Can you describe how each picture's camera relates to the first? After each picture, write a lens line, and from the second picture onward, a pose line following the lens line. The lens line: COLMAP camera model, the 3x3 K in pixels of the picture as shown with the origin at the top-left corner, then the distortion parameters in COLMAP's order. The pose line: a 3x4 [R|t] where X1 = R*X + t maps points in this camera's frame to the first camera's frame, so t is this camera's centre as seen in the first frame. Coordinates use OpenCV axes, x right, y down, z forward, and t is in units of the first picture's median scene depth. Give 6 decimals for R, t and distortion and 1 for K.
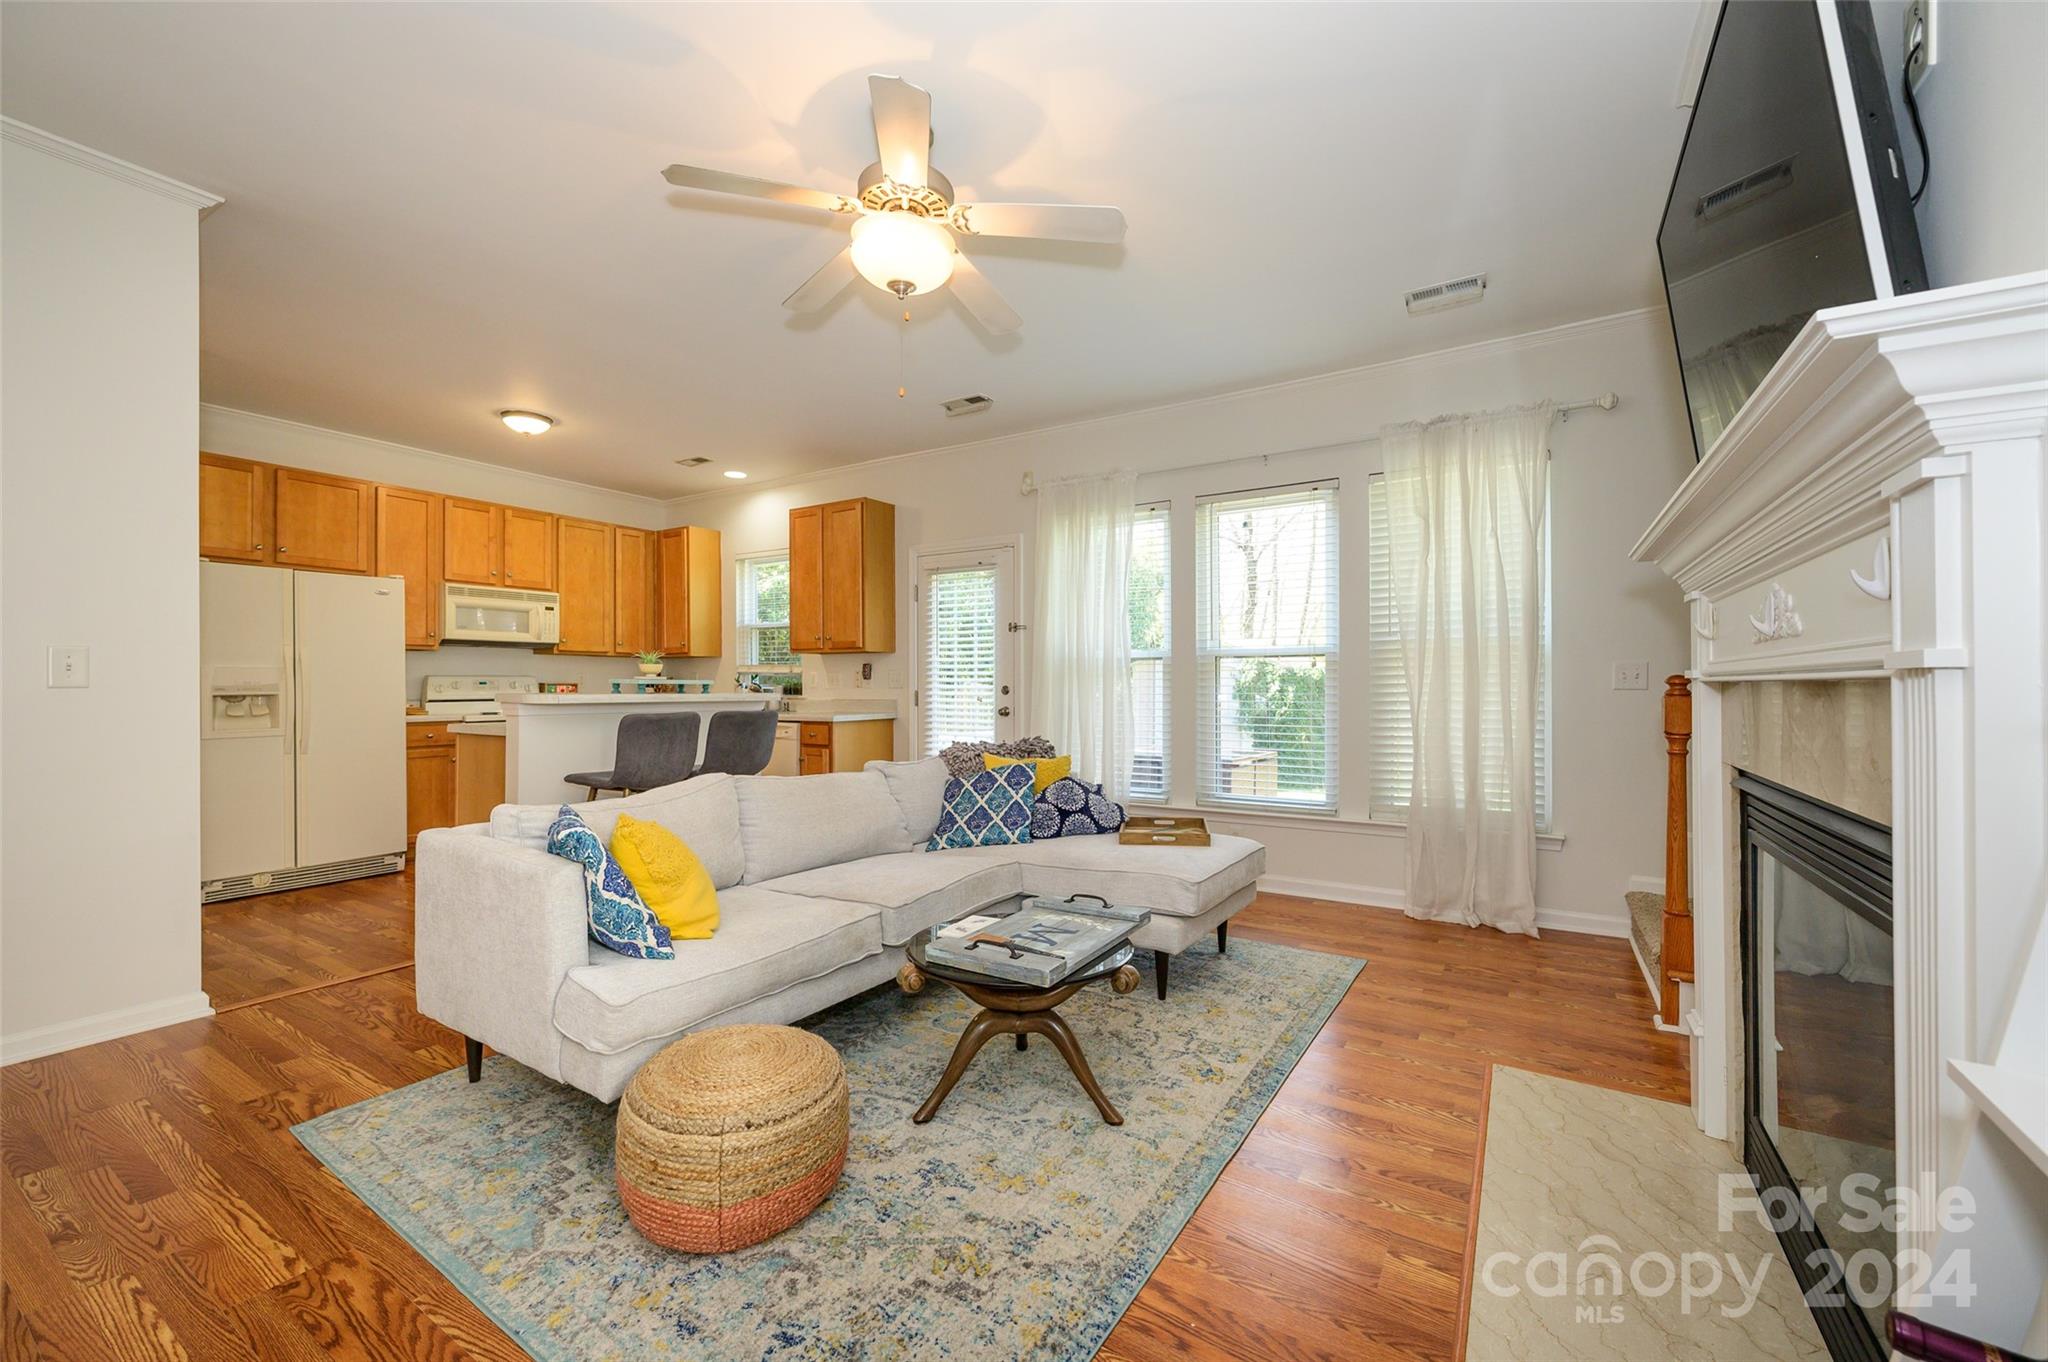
lens RADIAL K [[811.6, 0, 1031.2], [0, 811.6, 674.9], [0, 0, 1]] dist [-0.003152, -0.000376]
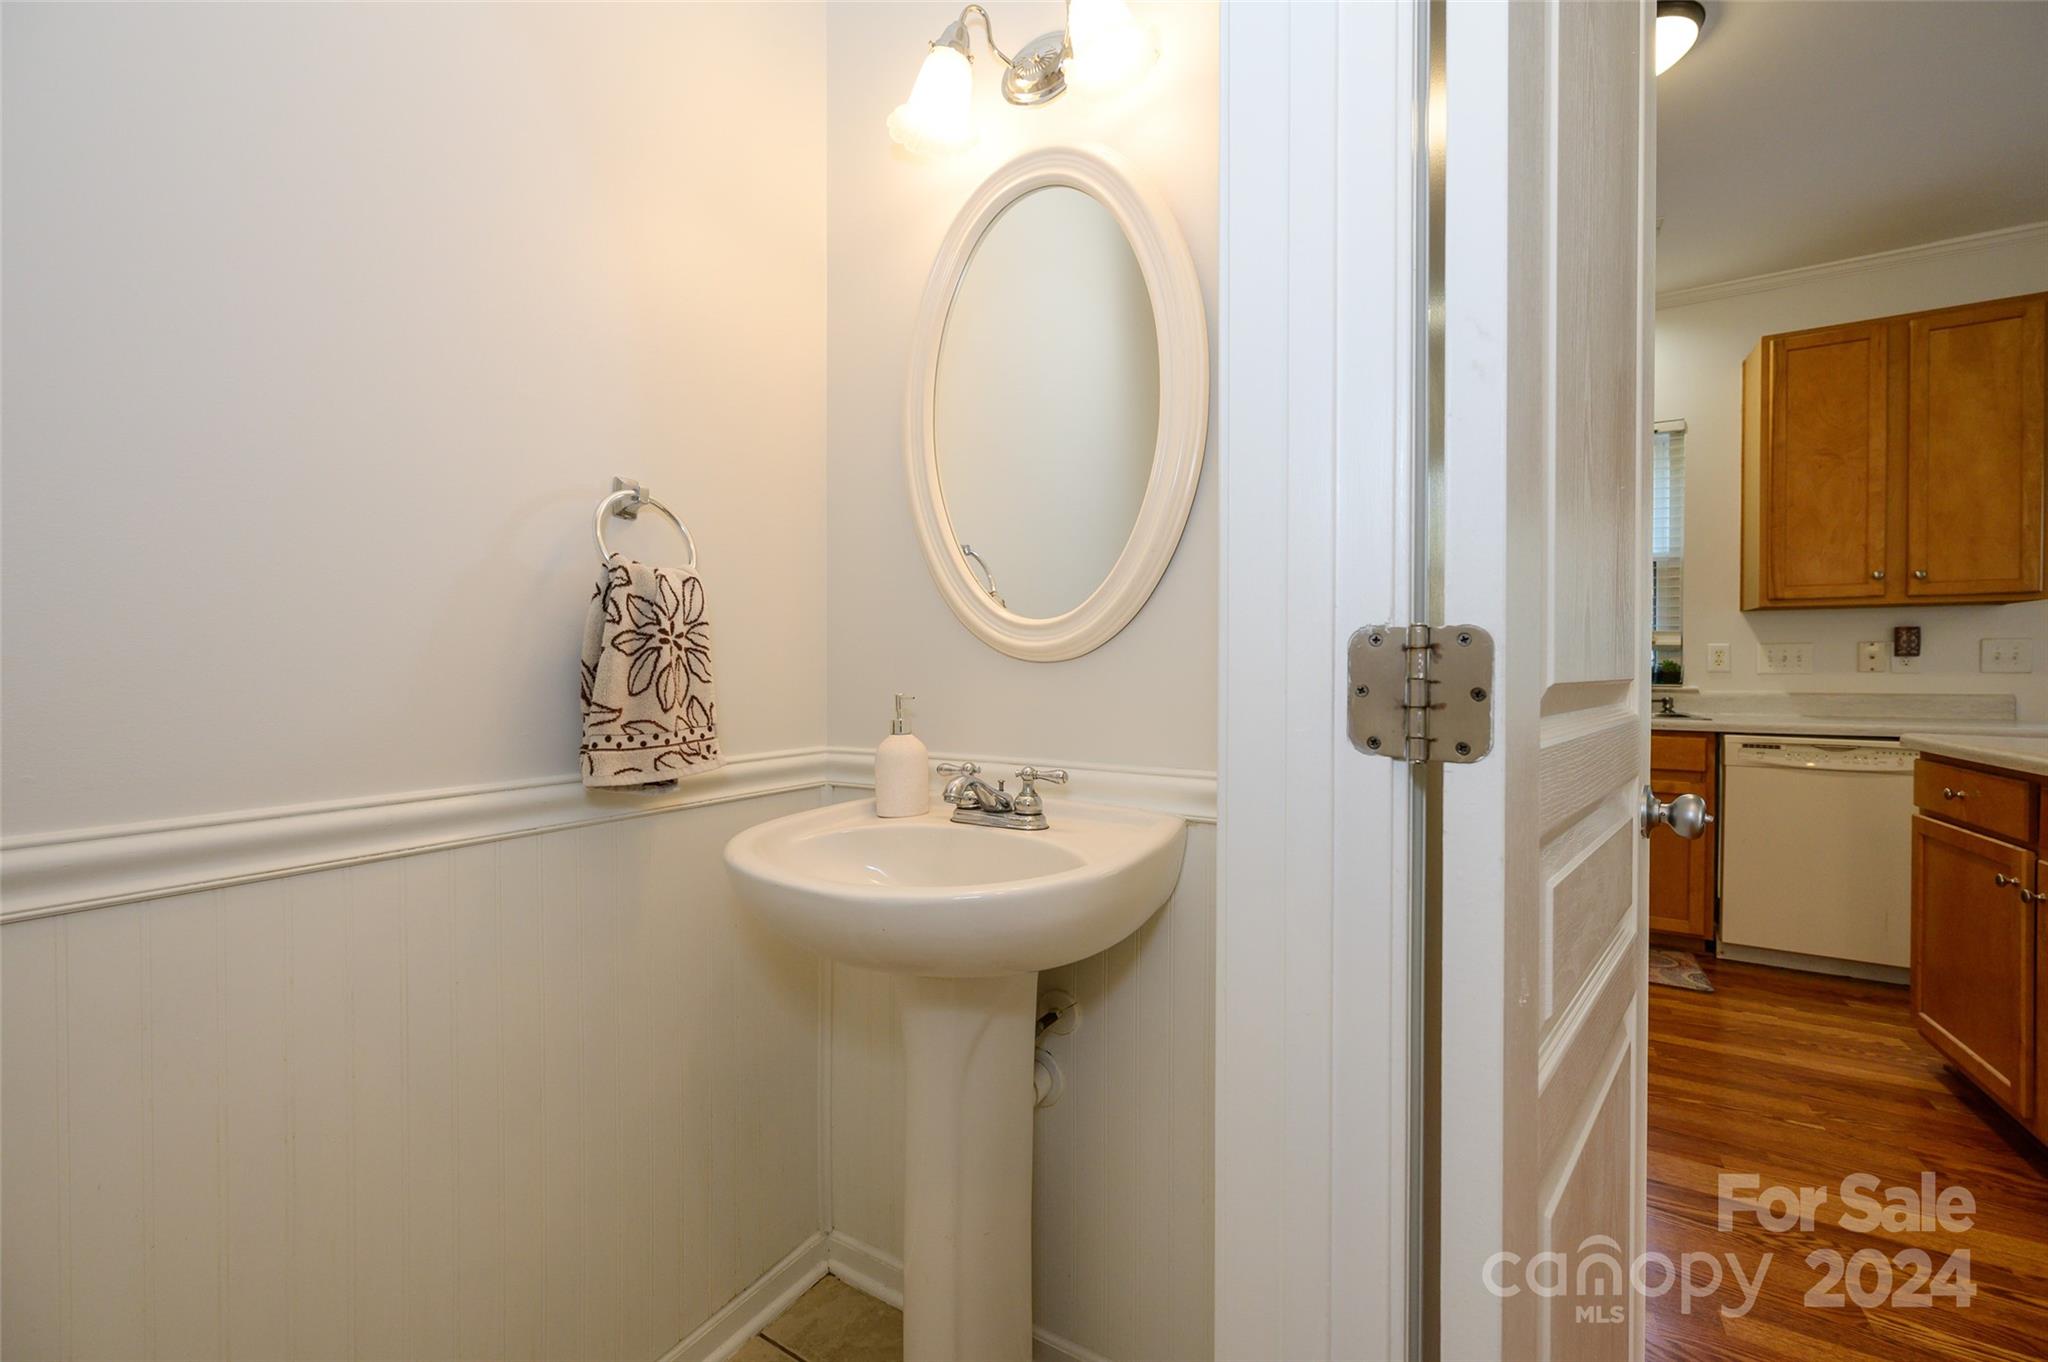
lens RADIAL K [[811.6, 0, 1020.6], [0, 811.6, 677.0], [0, 0, 1]] dist [-0.003152, -0.000376]
pose [[0.999848, 0.008624, 0.015178, -0.522521], [-0.008776, 0.999912, 0.009985, 0.012554], [-0.015091, -0.010116, 0.999835, 0.311096]]
